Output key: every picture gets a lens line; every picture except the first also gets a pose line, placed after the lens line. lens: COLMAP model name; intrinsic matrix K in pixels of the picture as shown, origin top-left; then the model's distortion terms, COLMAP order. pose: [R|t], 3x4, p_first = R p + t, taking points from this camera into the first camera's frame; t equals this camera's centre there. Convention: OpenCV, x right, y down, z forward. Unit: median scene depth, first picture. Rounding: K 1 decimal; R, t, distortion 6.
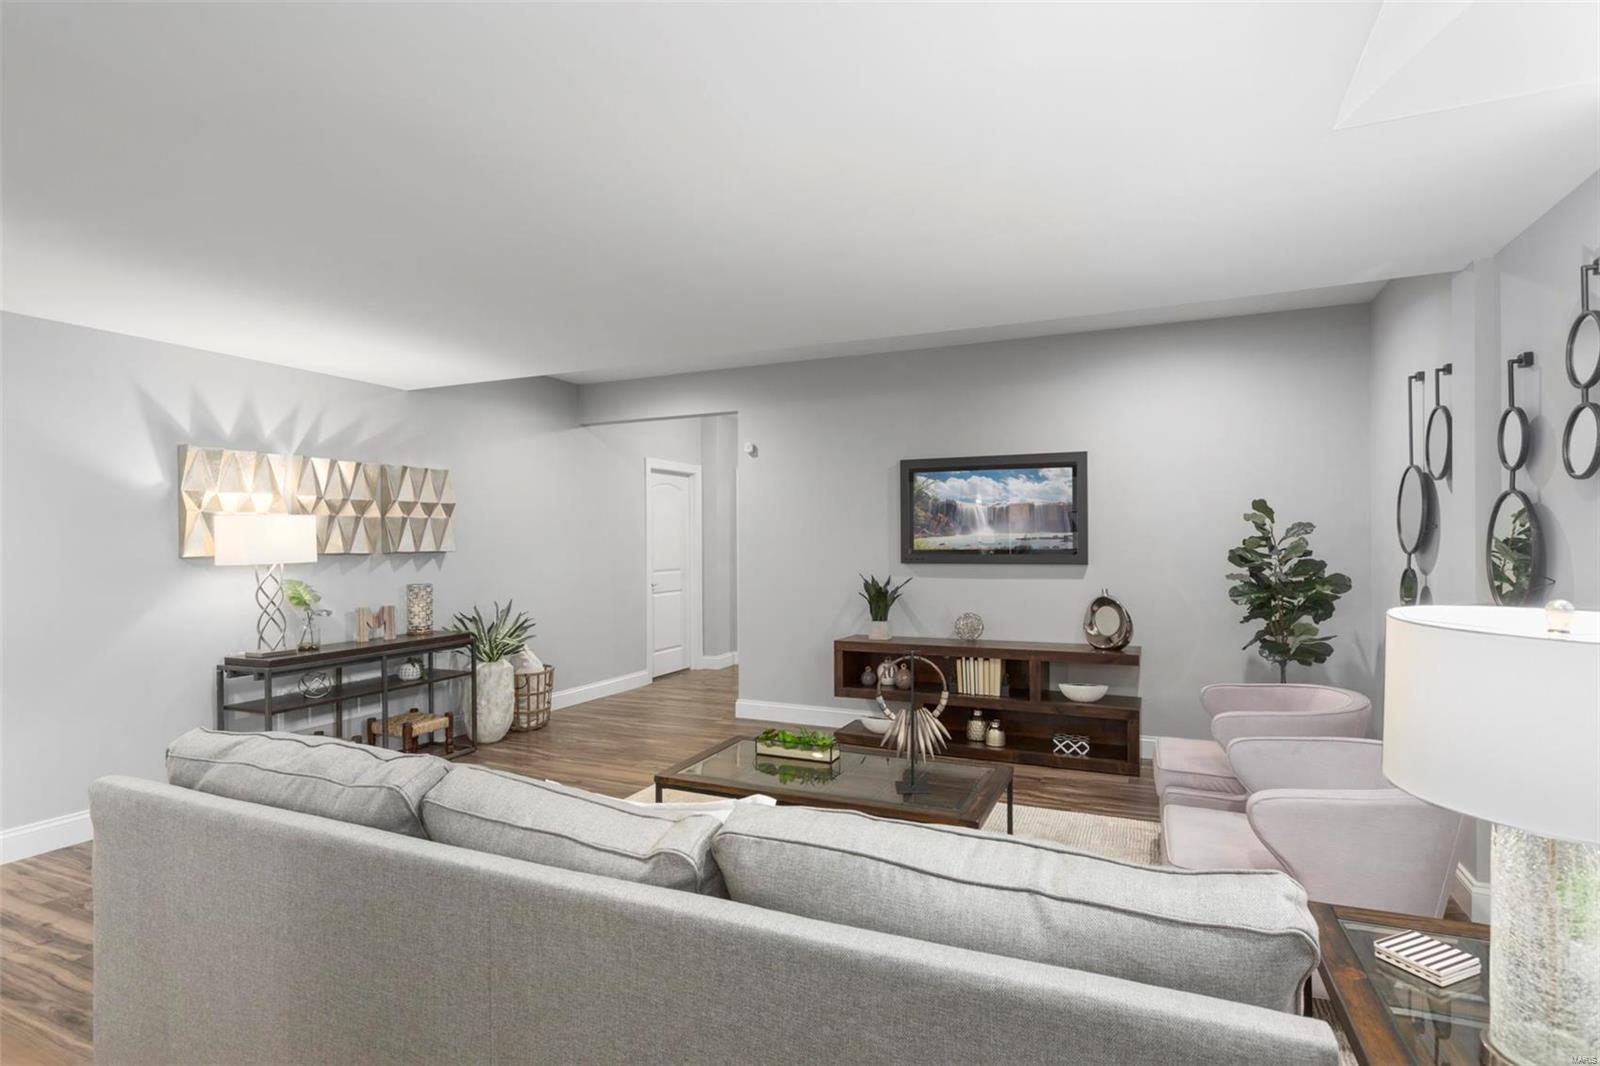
lens RADIAL K [[806.2, 0, 799.4], [0, 806.2, 530.0], [0, 0, 1]] dist [-0.008340, 0.001035]
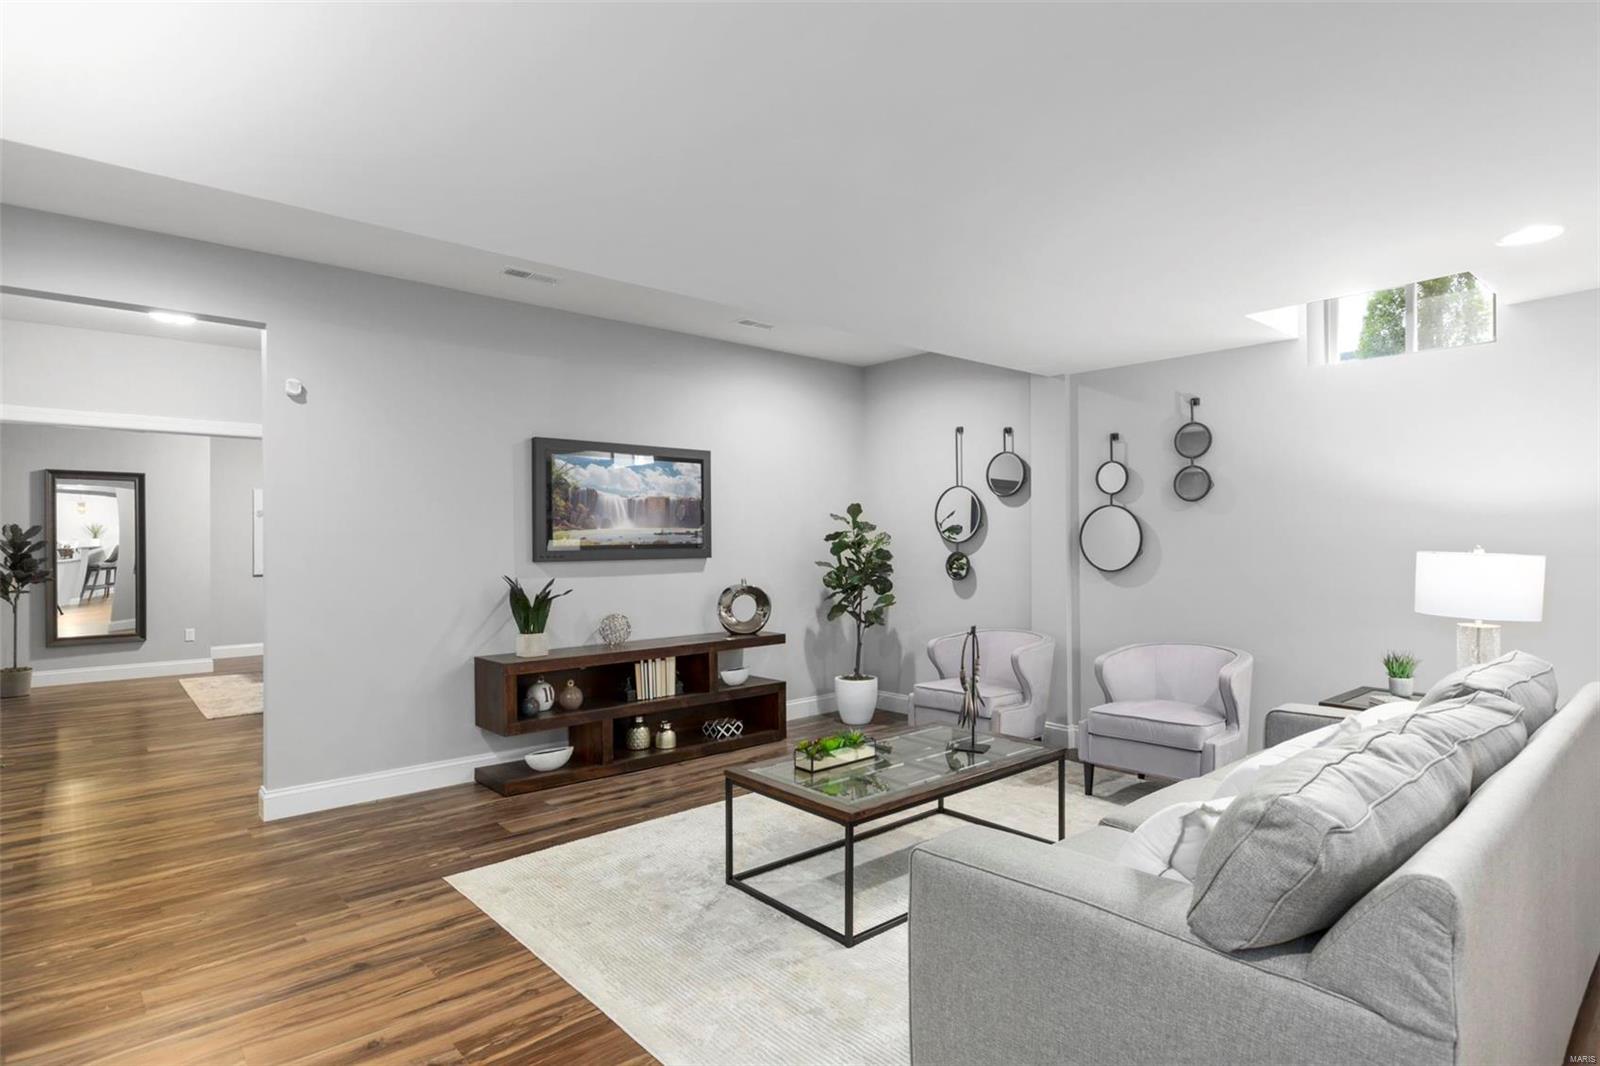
lens RADIAL K [[840.0, 0, 803.6], [0, 840.0, 542.1], [0, 0, 1]] dist [0.000034, 0.001216]
pose [[0.406340, 0.001500, 0.913721, -0.589612], [-0.004560, 0.999990, 0.000387, 0.020674], [-0.913711, -0.004324, 0.406342, 0.432010]]
